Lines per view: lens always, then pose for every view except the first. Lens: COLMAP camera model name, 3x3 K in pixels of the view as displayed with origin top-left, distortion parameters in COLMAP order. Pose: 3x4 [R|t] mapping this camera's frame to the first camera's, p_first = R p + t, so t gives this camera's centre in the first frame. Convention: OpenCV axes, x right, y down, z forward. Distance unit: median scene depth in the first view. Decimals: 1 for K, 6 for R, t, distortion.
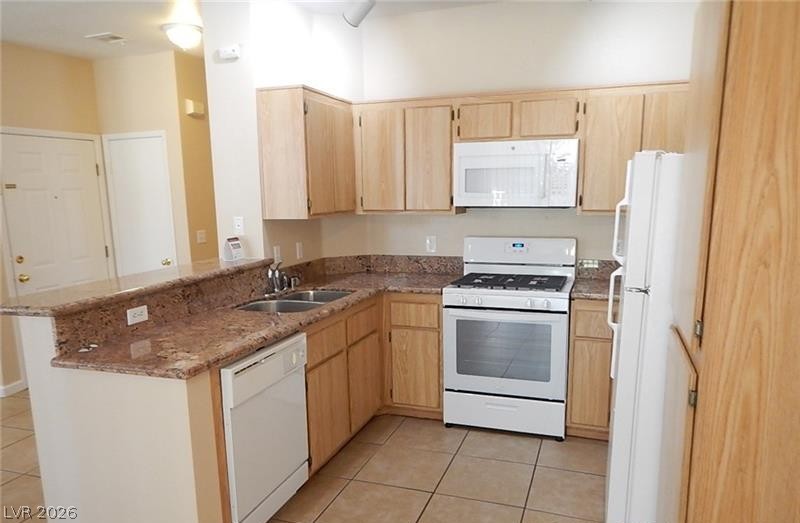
lens RADIAL K [[557.2, 0, 412.7], [0, 557.2, 284.6], [0, 0, 1]] dist [-0.011682, -0.003261]
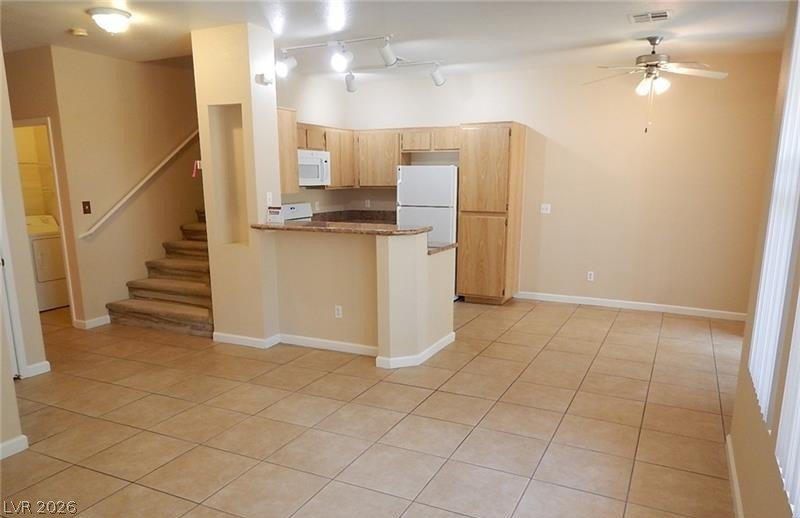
lens RADIAL K [[566.9, 0, 398.0], [0, 566.9, 287.1], [0, 0, 1]] dist [0.004800, 0.001144]
pose [[0.133095, -0.181852, 0.974277, -1.688135], [0.167057, 0.973074, 0.158805, -0.063735], [-0.976923, 0.141624, 0.159891, 0.463965]]
